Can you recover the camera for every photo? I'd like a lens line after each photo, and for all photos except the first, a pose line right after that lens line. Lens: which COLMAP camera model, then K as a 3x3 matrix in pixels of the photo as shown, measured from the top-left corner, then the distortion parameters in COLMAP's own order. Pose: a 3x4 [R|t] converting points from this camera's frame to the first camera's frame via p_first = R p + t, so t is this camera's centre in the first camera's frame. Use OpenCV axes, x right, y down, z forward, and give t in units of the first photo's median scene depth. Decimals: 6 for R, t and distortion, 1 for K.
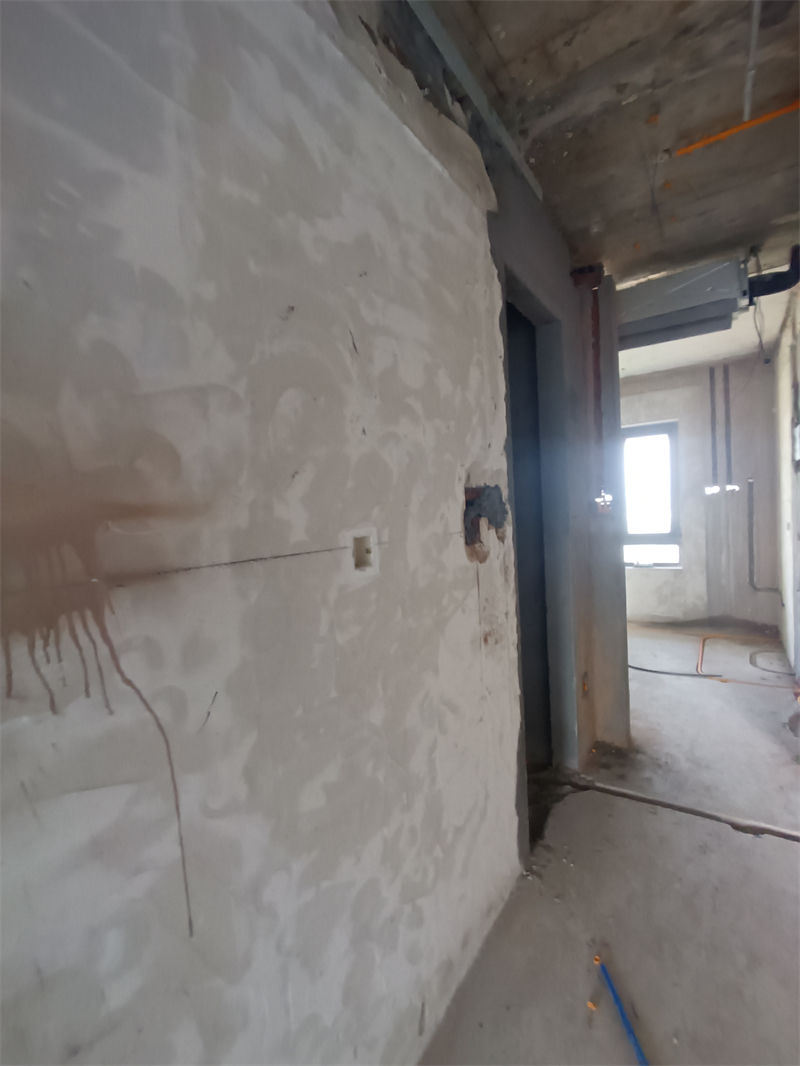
lens RADIAL K [[490.1, 0, 403.0], [0, 490.1, 539.0], [0, 0, 1]] dist [-0.004190, -0.000300]
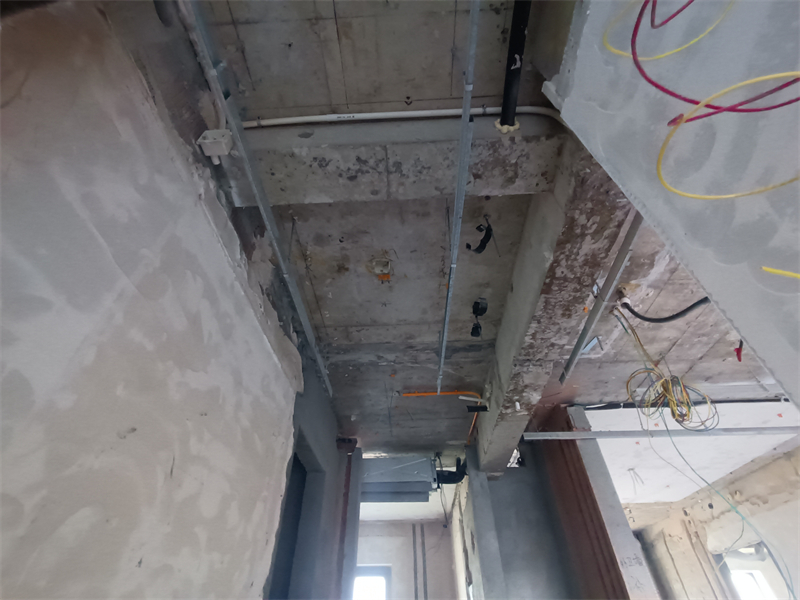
lens RADIAL K [[367.8, 0, 397.0], [0, 367.8, 303.6], [0, 0, 1]] dist [-0.004190, -0.000300]
pose [[0.858085, 0.383258, 0.341766, -0.057421], [-0.013620, 0.682303, -0.730943, -0.030588], [-0.513328, 0.622556, 0.590693, -0.000182]]
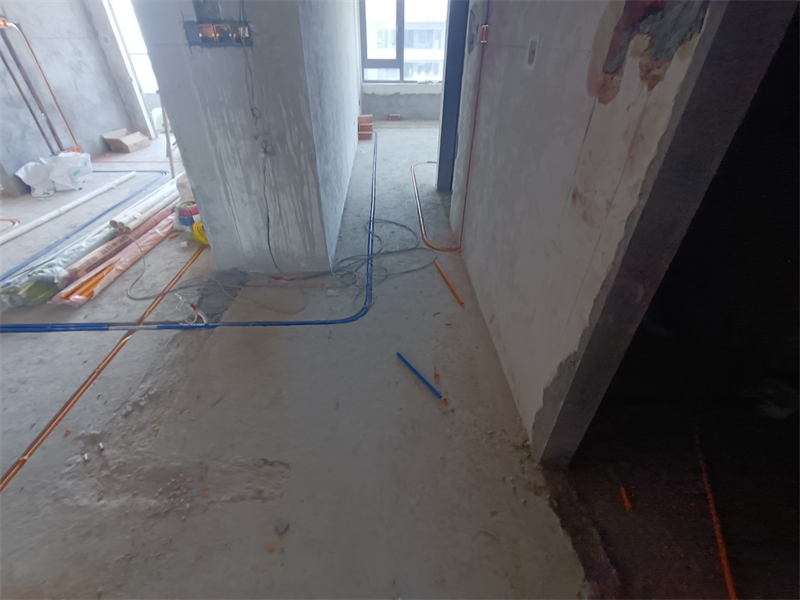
lens RADIAL K [[367.8, 0, 397.0], [0, 367.8, 303.6], [0, 0, 1]] dist [-0.004190, -0.000300]
pose [[-0.814953, 0.381097, -0.436596, 0.783073], [0.013438, 0.765591, 0.643188, -0.086460], [0.579371, 0.518301, -0.629042, 1.284229]]
